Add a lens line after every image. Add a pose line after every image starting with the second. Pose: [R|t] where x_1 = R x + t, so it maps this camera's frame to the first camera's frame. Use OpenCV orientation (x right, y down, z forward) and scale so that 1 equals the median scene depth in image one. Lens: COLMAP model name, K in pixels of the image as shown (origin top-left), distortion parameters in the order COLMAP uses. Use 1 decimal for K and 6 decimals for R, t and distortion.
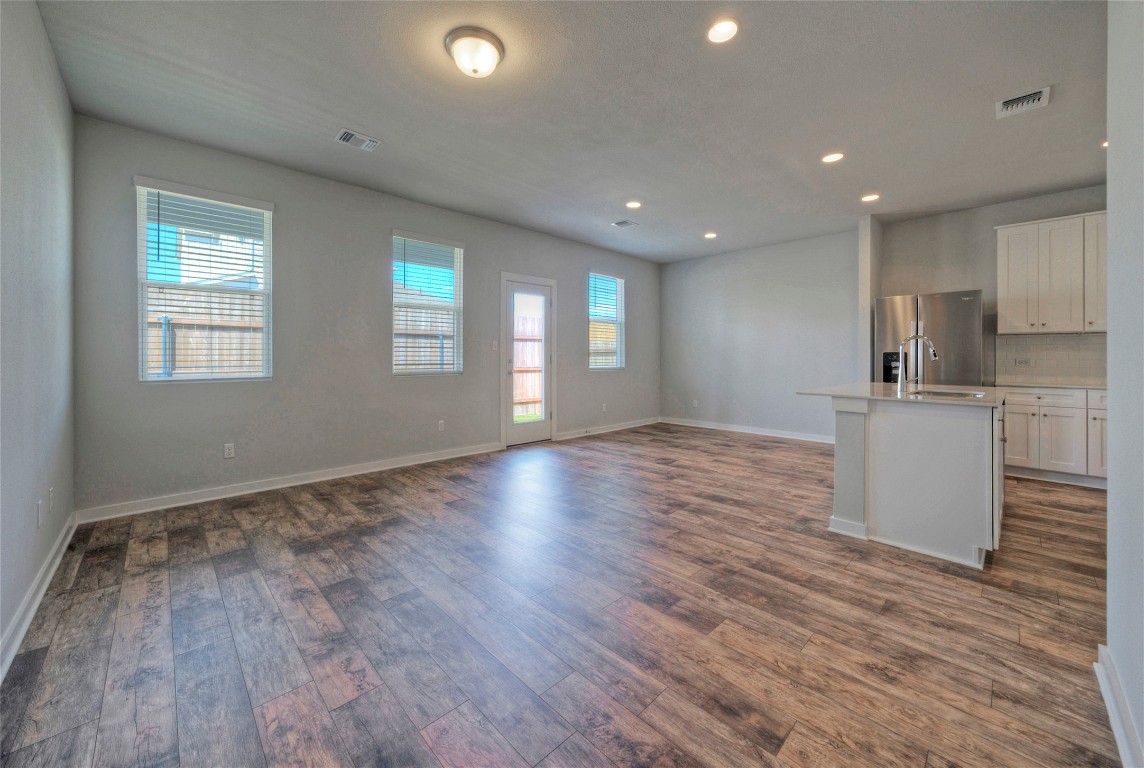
lens RADIAL K [[433.9, 0, 592.9], [0, 433.9, 351.0], [0, 0, 1]] dist [0.003615, 0.002508]
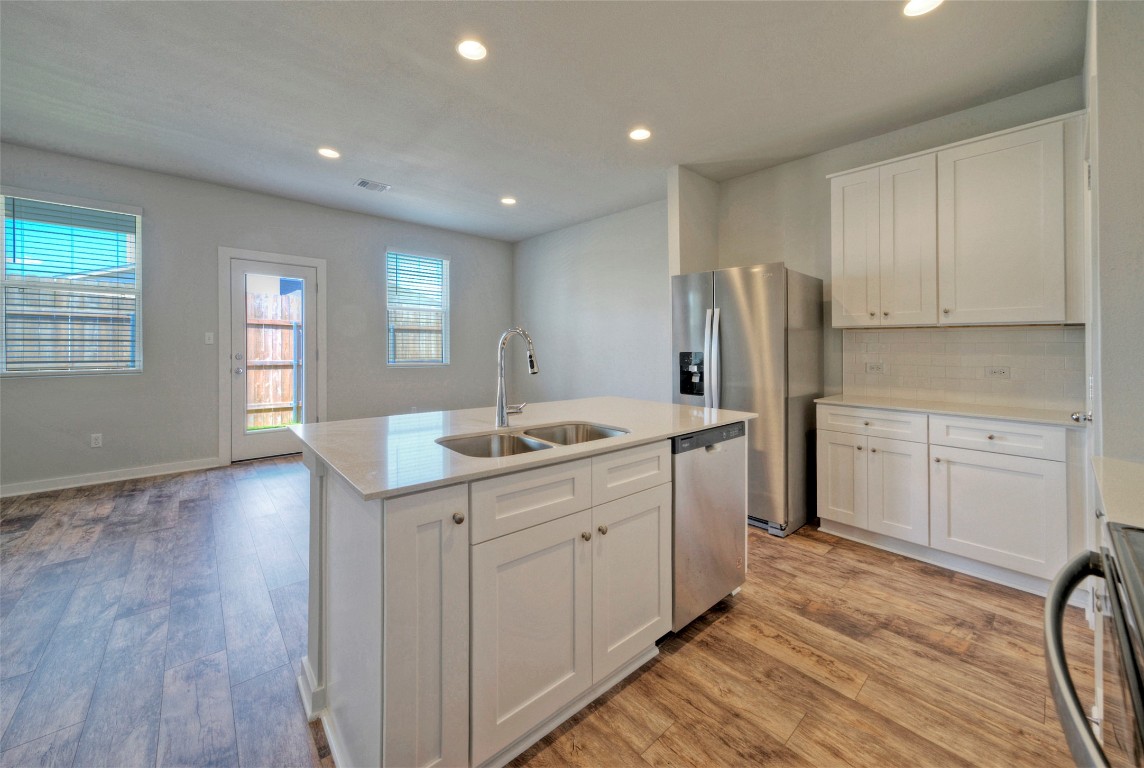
lens RADIAL K [[433.9, 0, 568.1], [0, 433.9, 347.9], [0, 0, 1]] dist [0.003615, 0.002508]
pose [[0.995797, 0.008424, -0.091201, 0.540941], [-0.007183, 0.999877, 0.013935, -0.012058], [0.091307, -0.013222, 0.995735, 0.260394]]
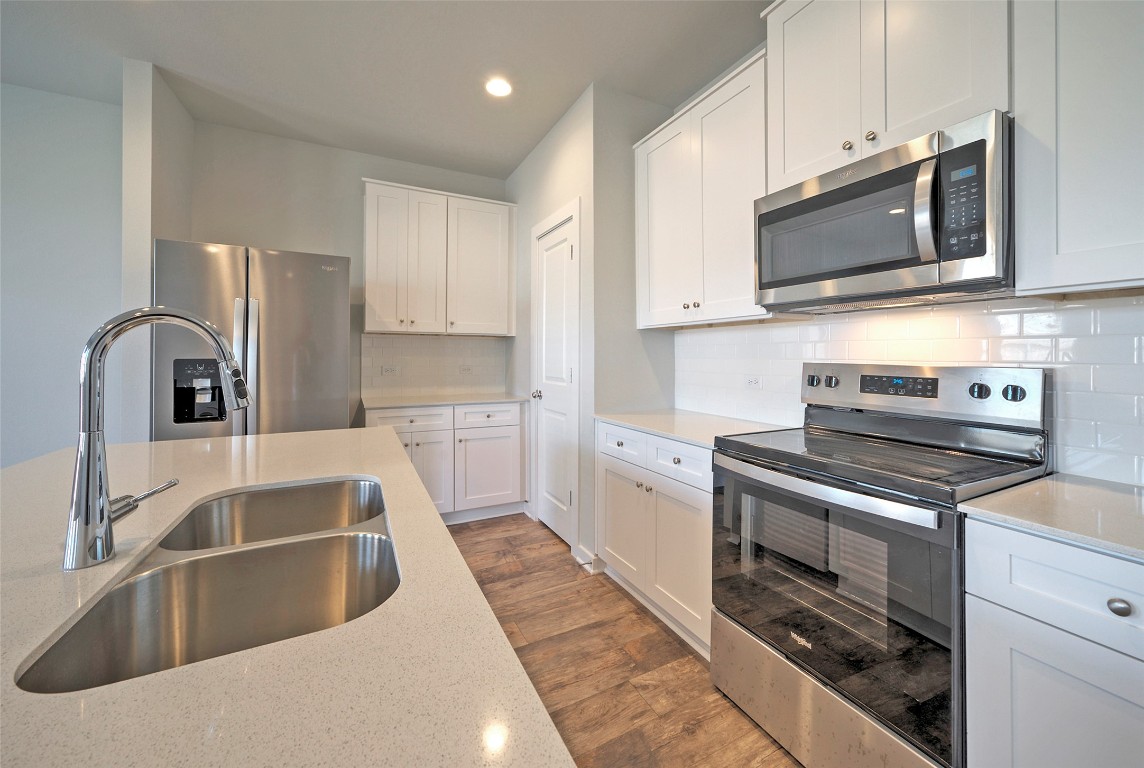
lens RADIAL K [[433.9, 0, 583.1], [0, 433.9, 347.5], [0, 0, 1]] dist [0.003615, 0.002508]
pose [[0.313197, 0.017311, 0.949530, 0.363399], [-0.020821, 0.999719, -0.011359, -0.012131], [-0.949460, -0.016213, 0.313469, 0.433104]]
